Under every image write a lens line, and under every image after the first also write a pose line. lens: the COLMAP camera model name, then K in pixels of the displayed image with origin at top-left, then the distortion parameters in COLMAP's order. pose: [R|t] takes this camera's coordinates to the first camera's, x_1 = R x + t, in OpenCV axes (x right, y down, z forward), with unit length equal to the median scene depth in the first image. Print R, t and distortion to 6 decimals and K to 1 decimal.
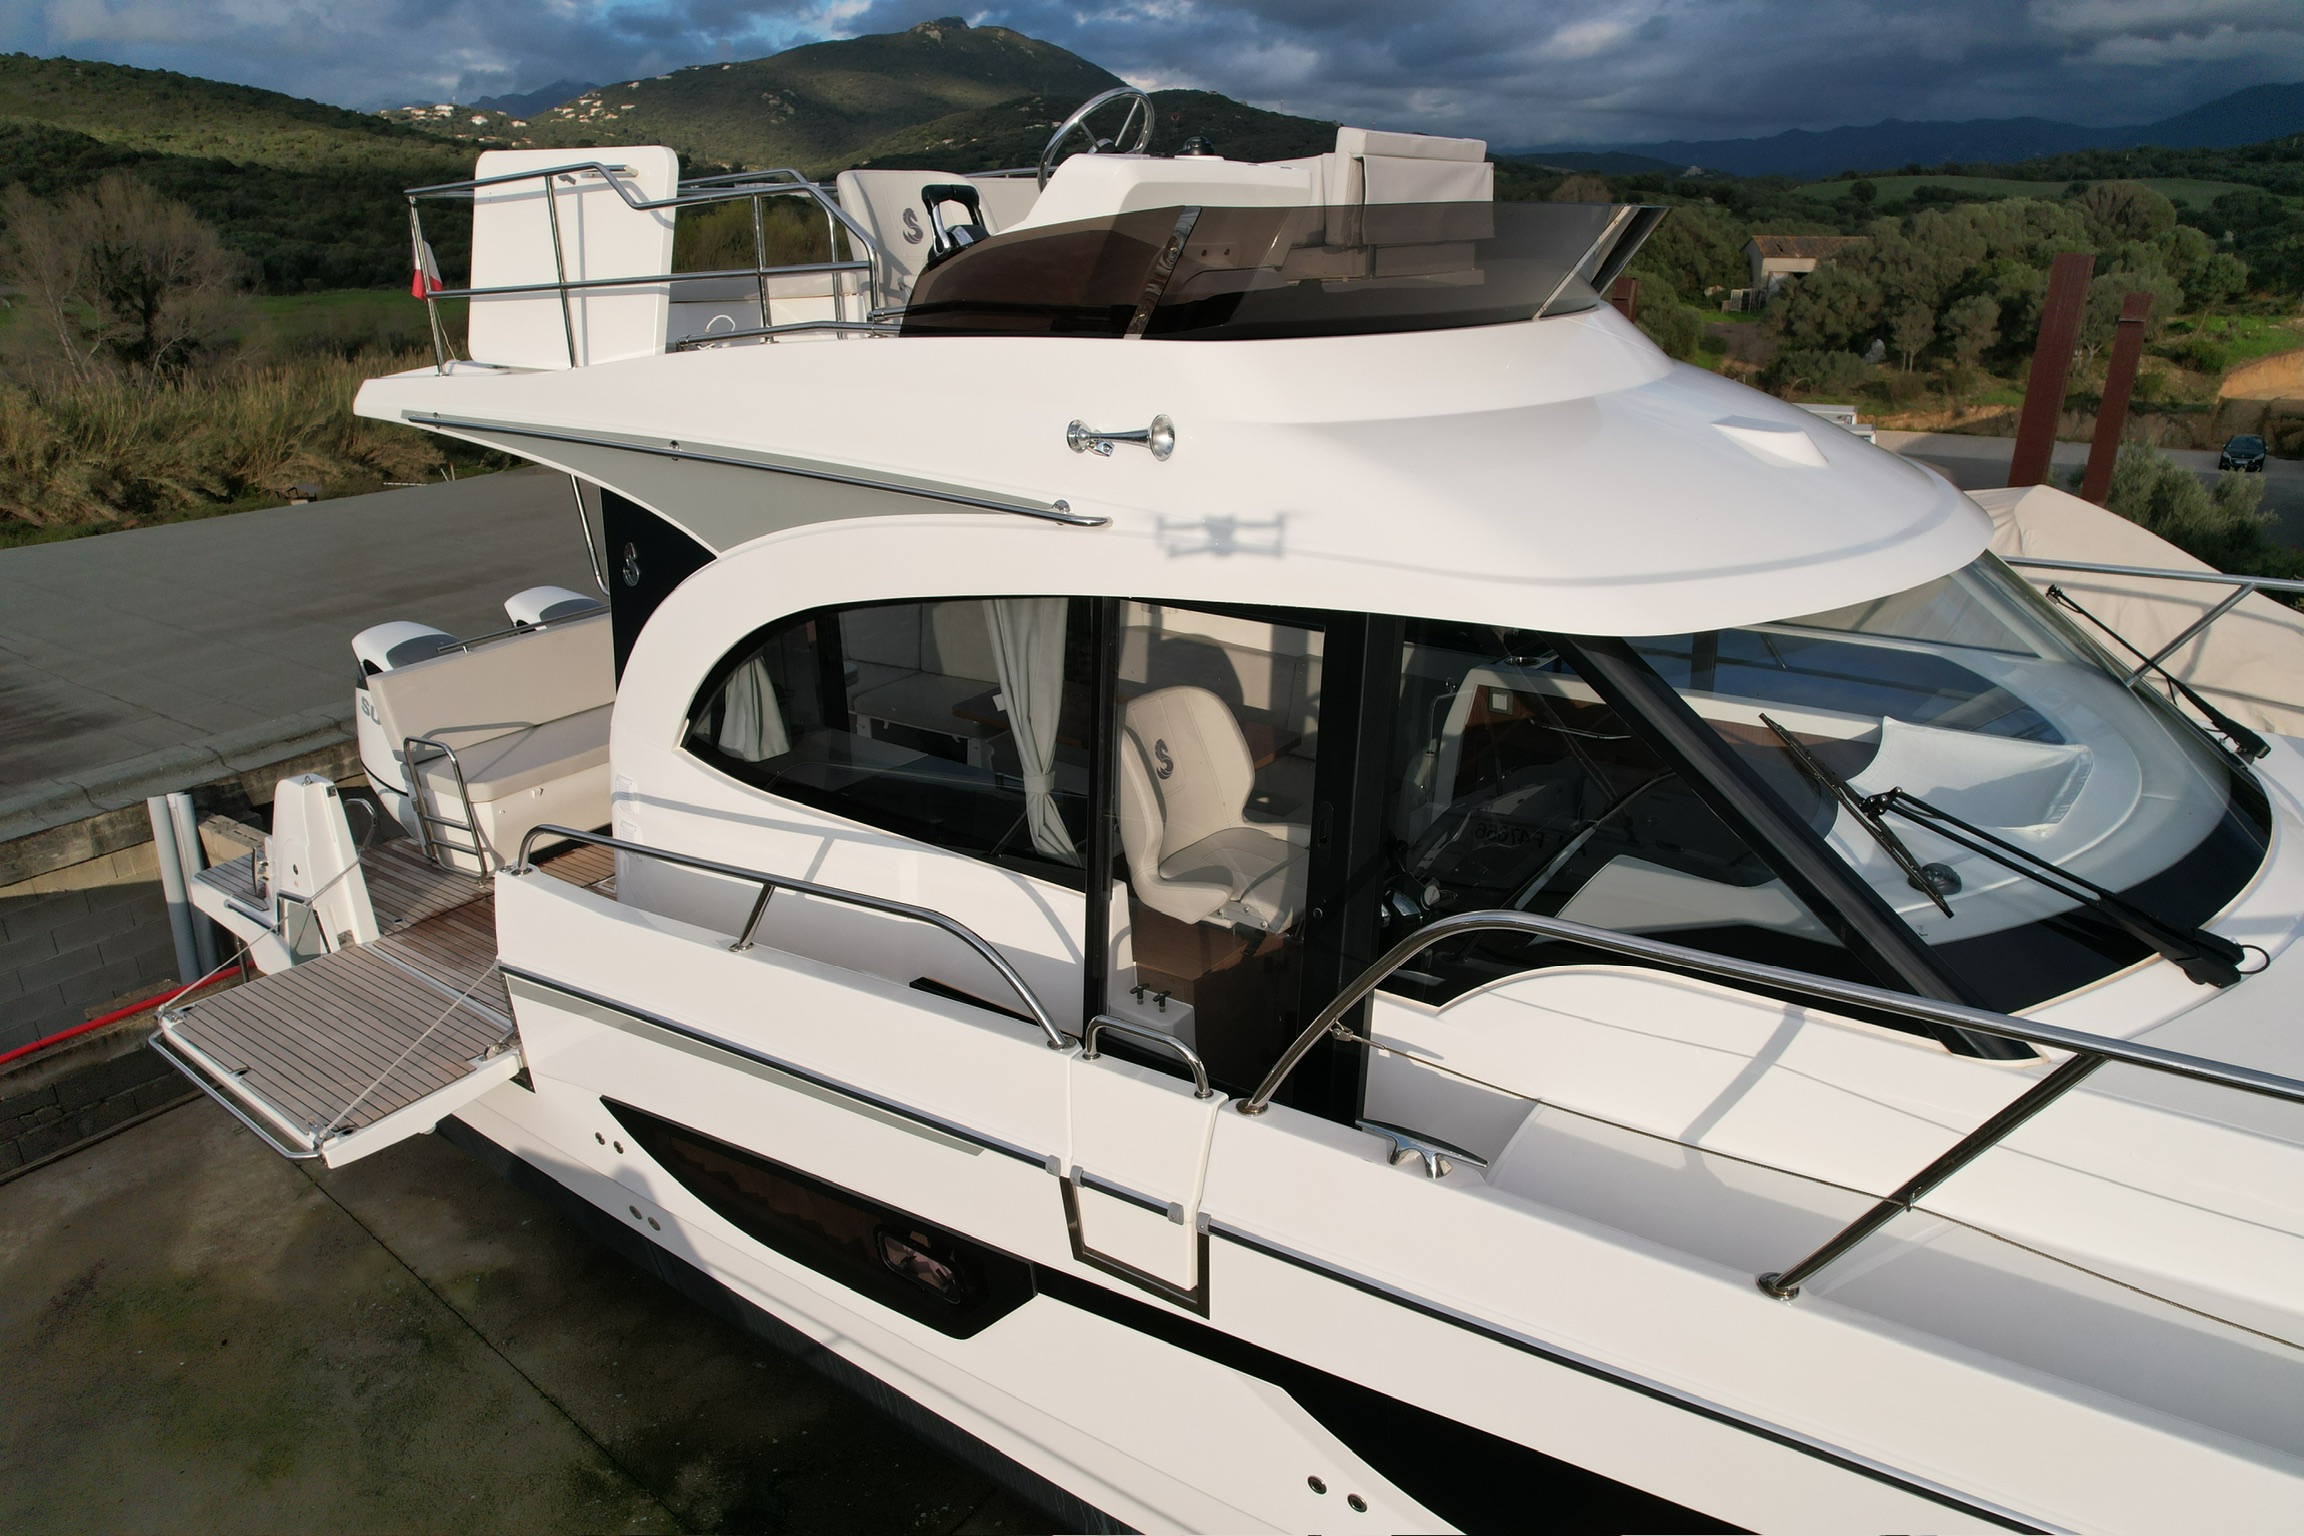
lens RADIAL K [[1474.5, 0, 1158.7], [0, 1474.5, 784.0], [0, 0, 1]] dist [-0.075206, 0.069690]
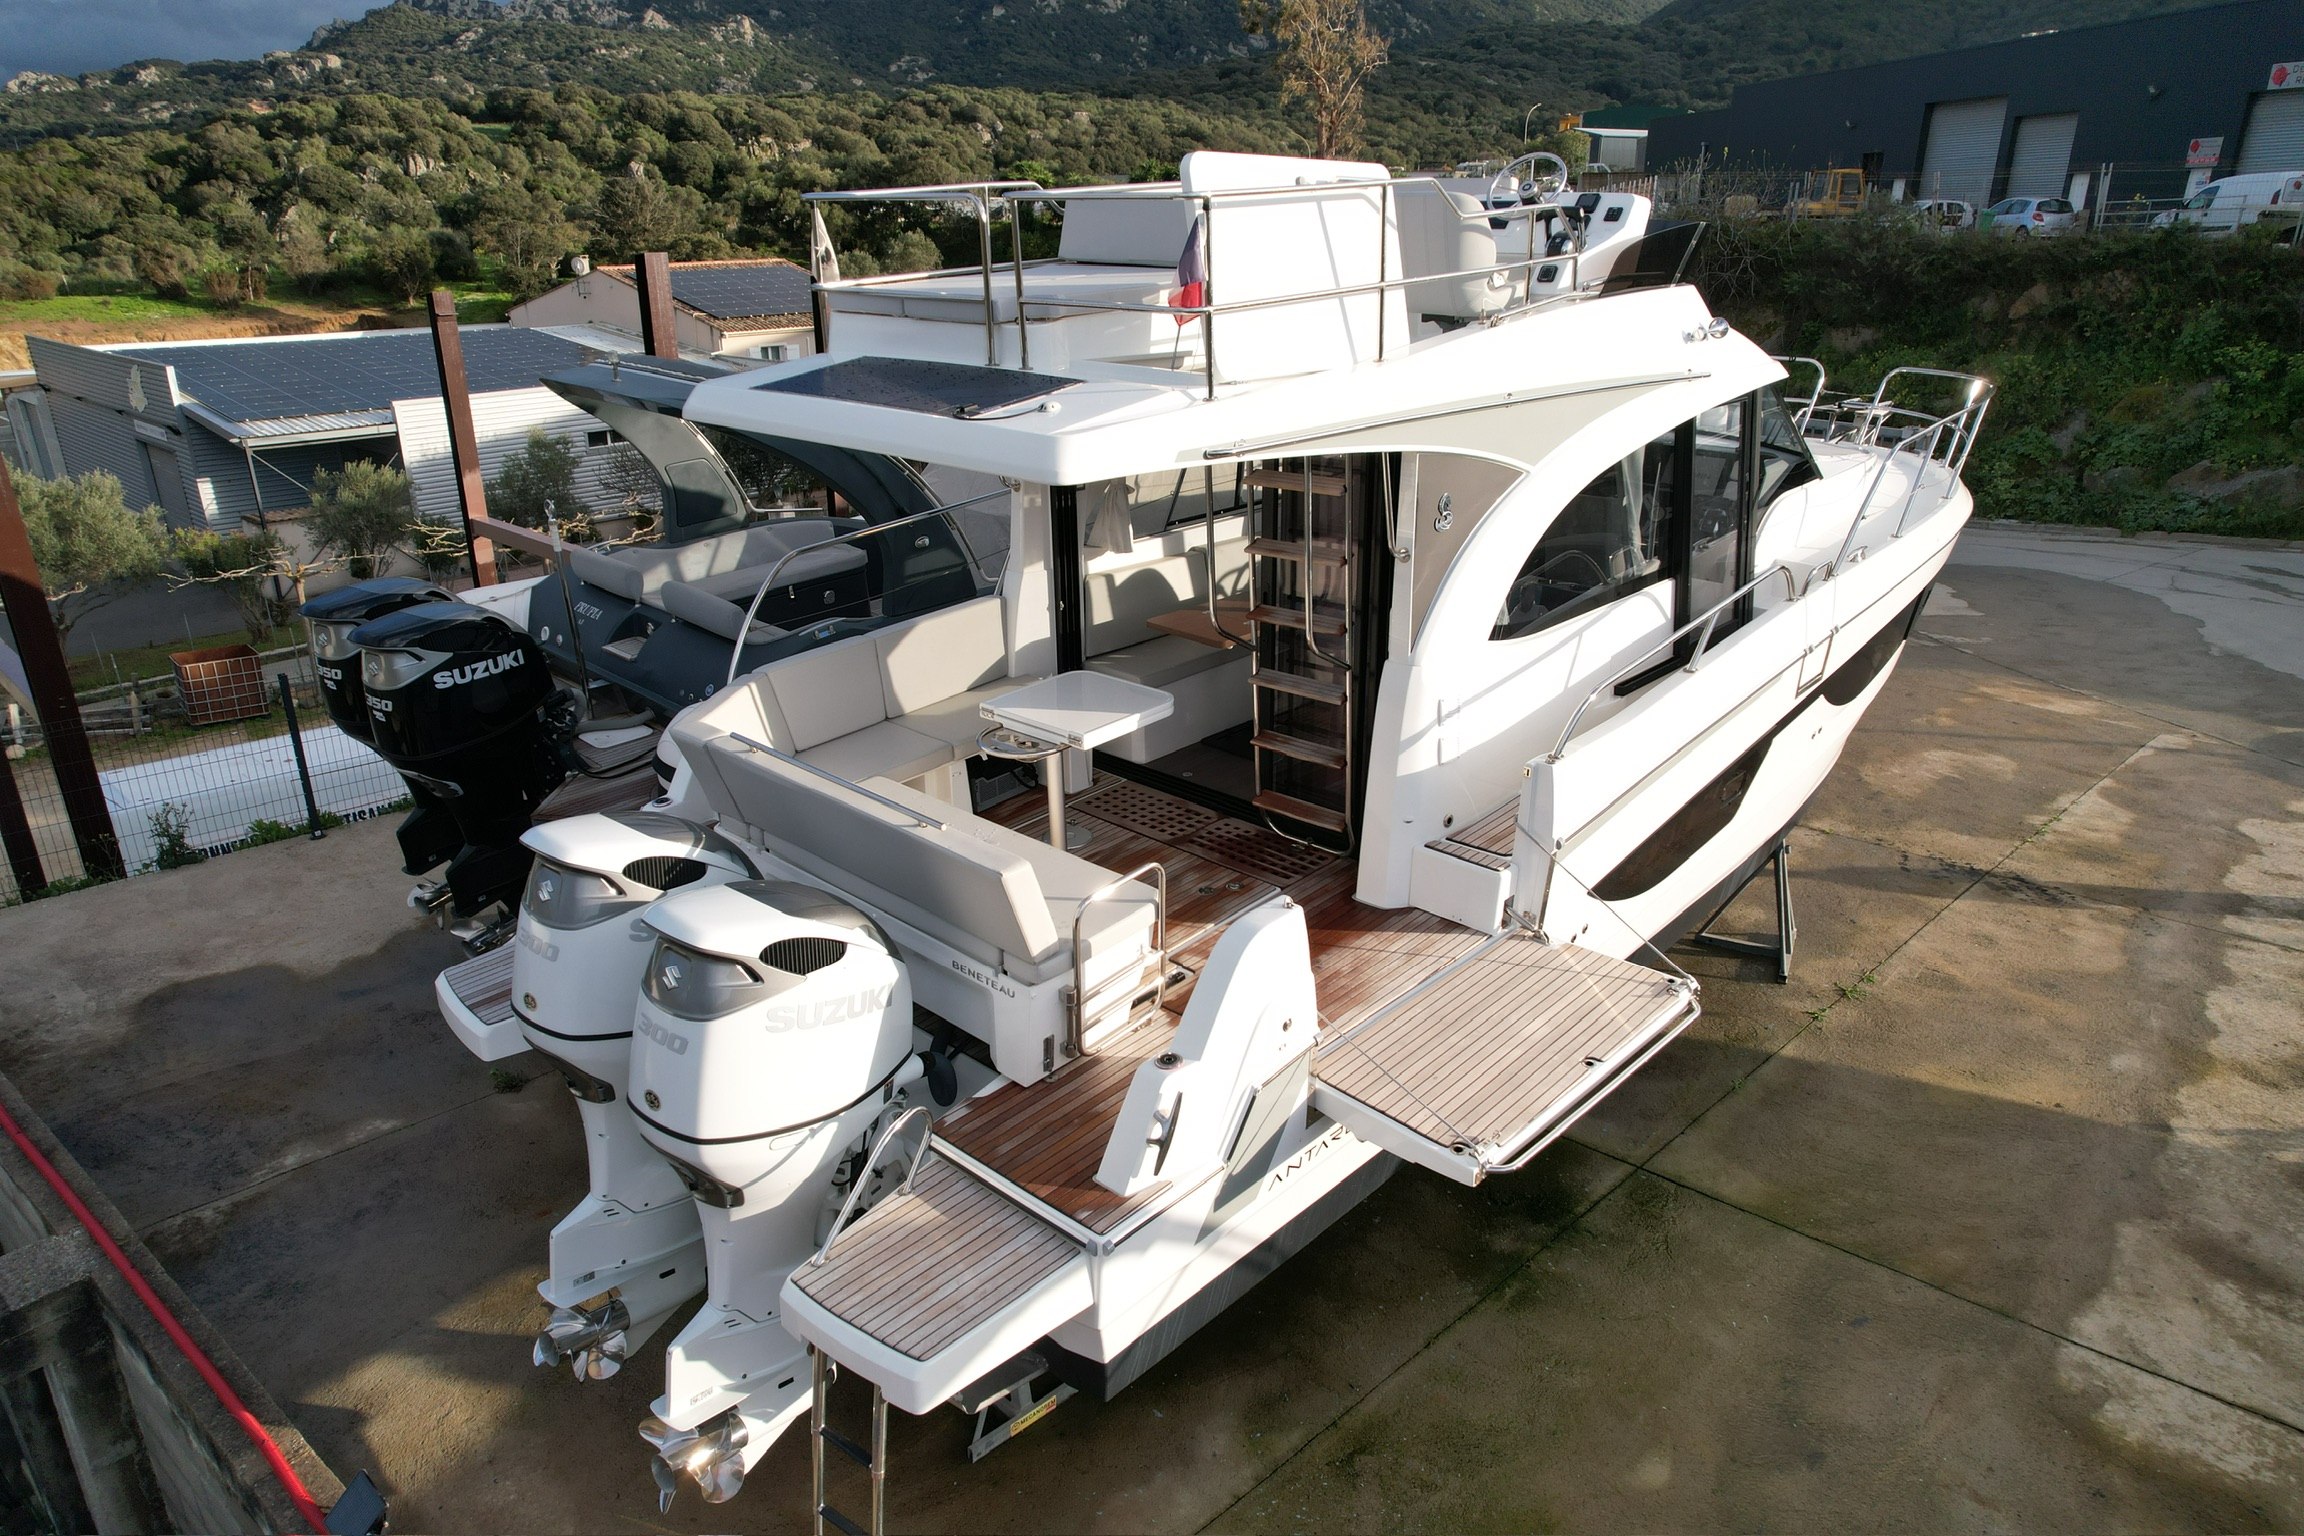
lens RADIAL K [[1474.5, 0, 1159.7], [0, 1474.5, 783.6], [0, 0, 1]] dist [-0.075206, 0.069690]
pose [[0.111265, -0.358996, 0.926683, -0.094188], [0.365658, 0.881848, 0.297723, -0.023679], [-0.924075, 0.305723, 0.229388, 0.059862]]
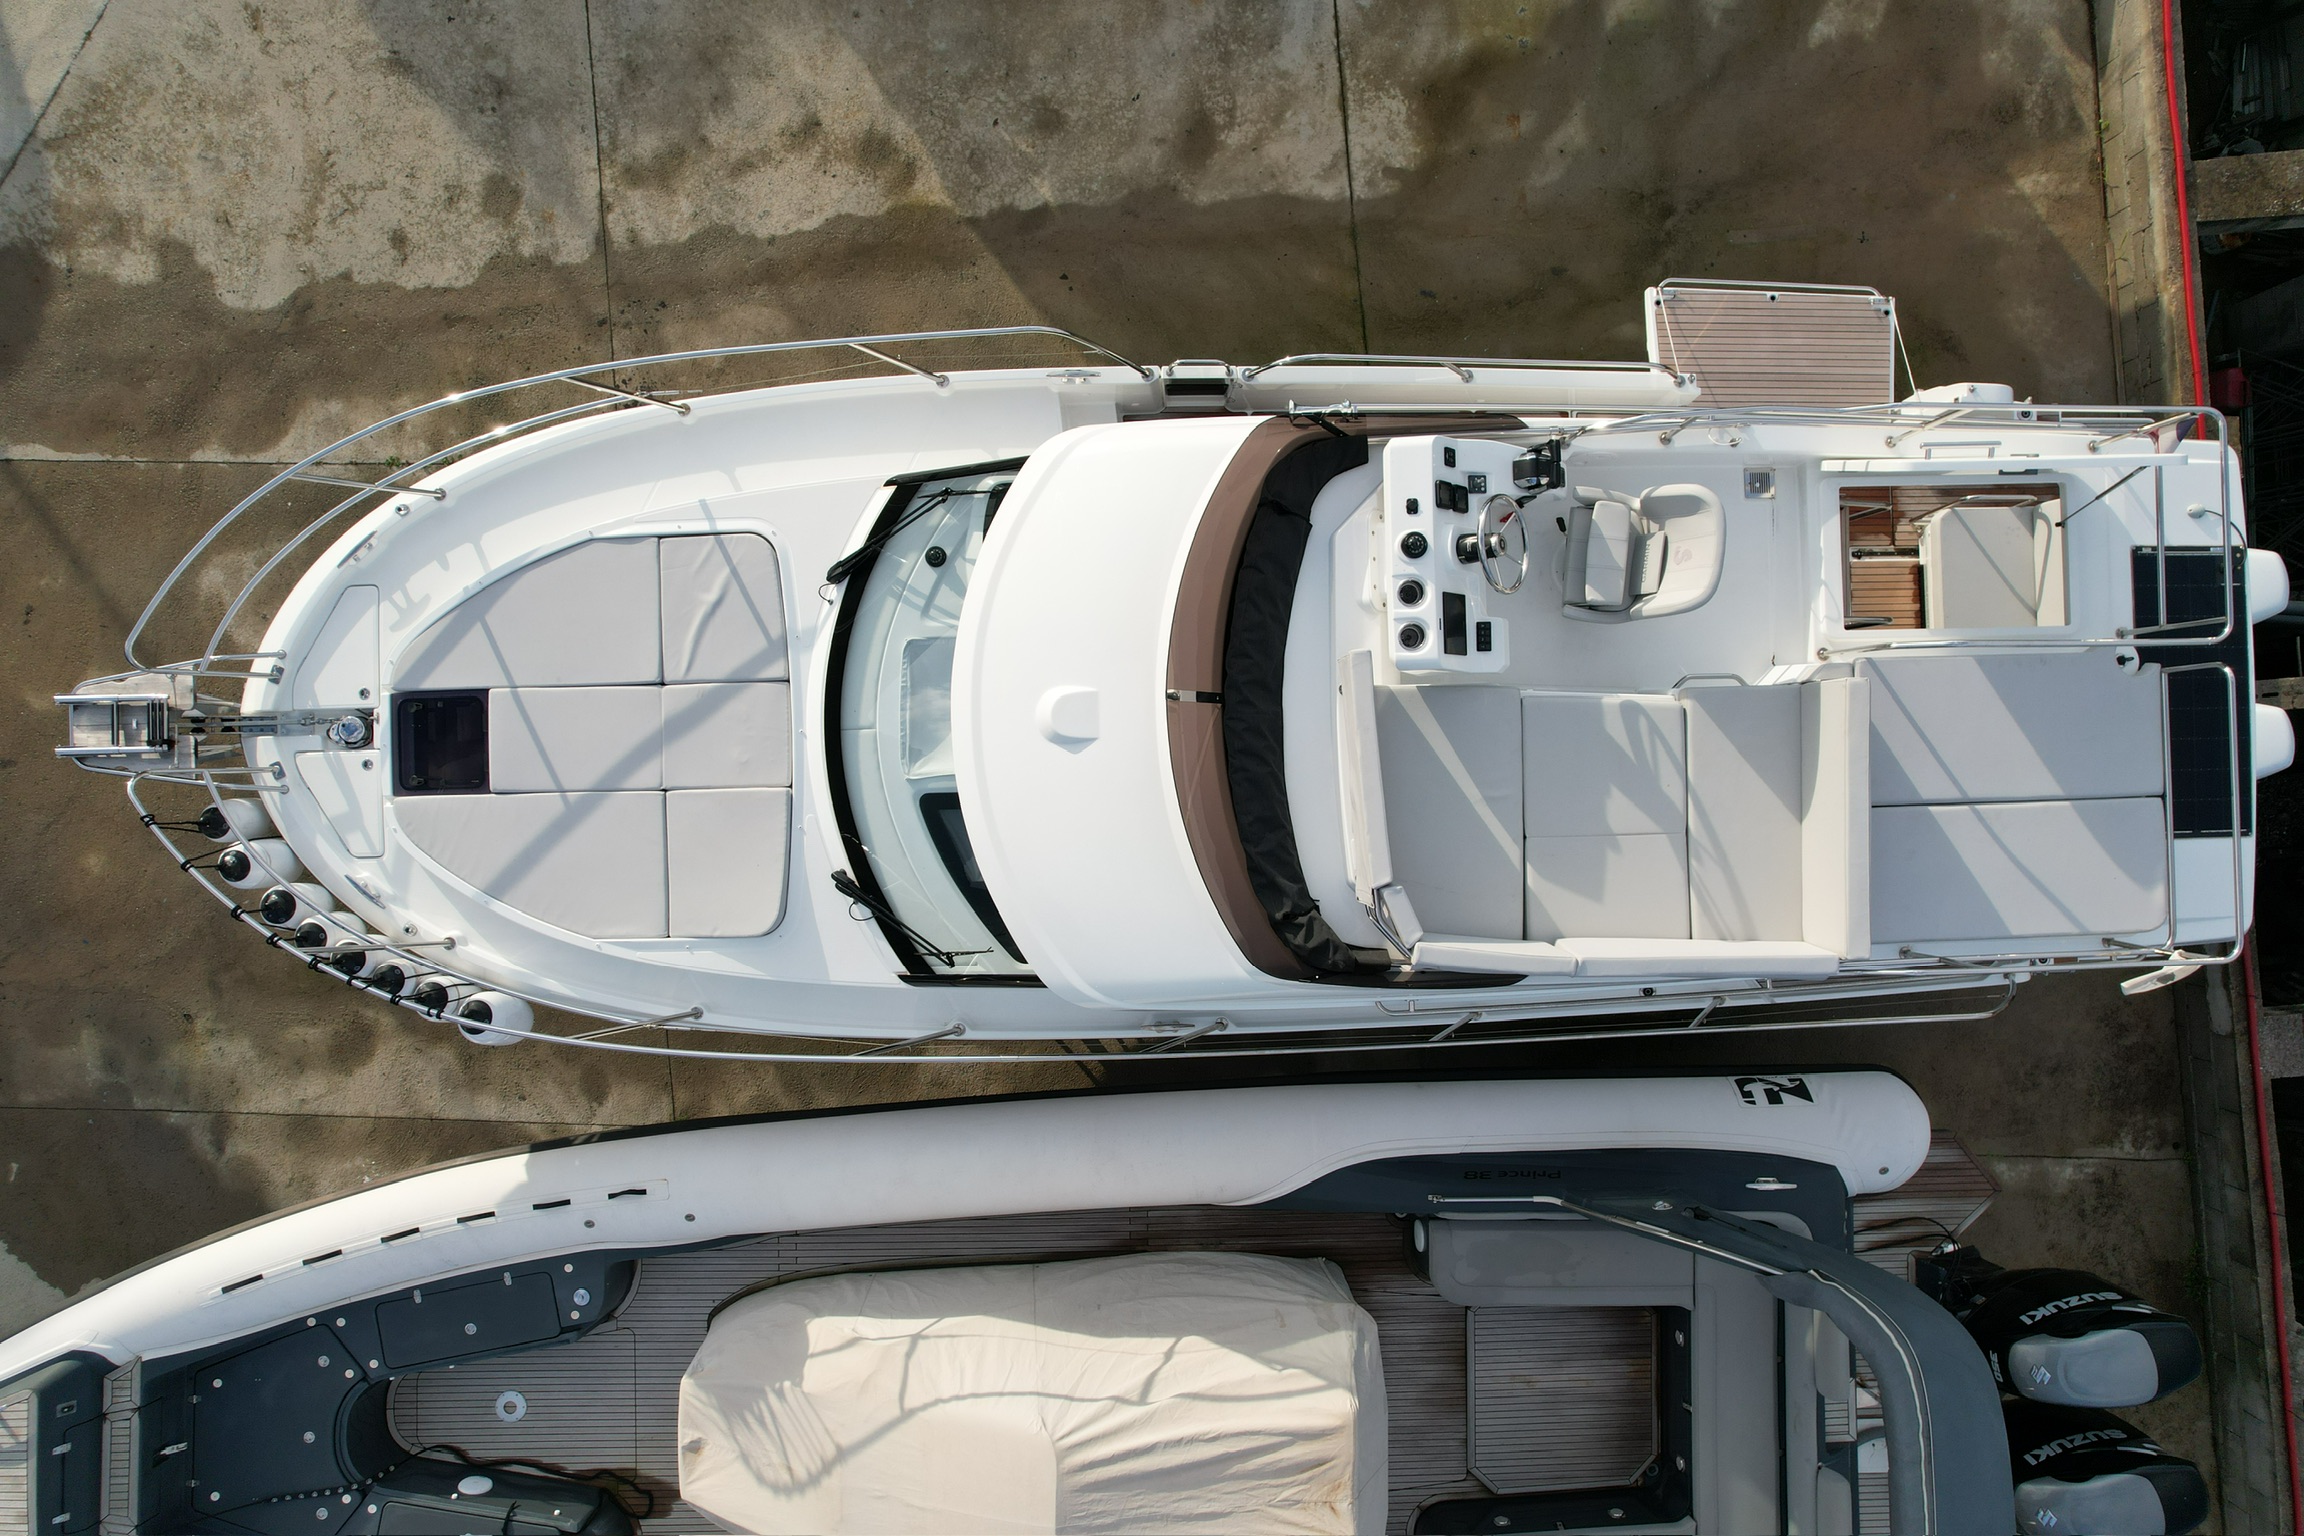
lens RADIAL K [[1474.5, 0, 1158.2], [0, 1474.5, 773.9], [0, 0, 1]] dist [-0.075206, 0.069690]
pose [[-0.785548, 0.618801, -0.000214, 0.017359], [-0.224312, -0.284436, 0.932084, -0.084987], [0.576713, 0.732244, 0.362243, 0.022637]]
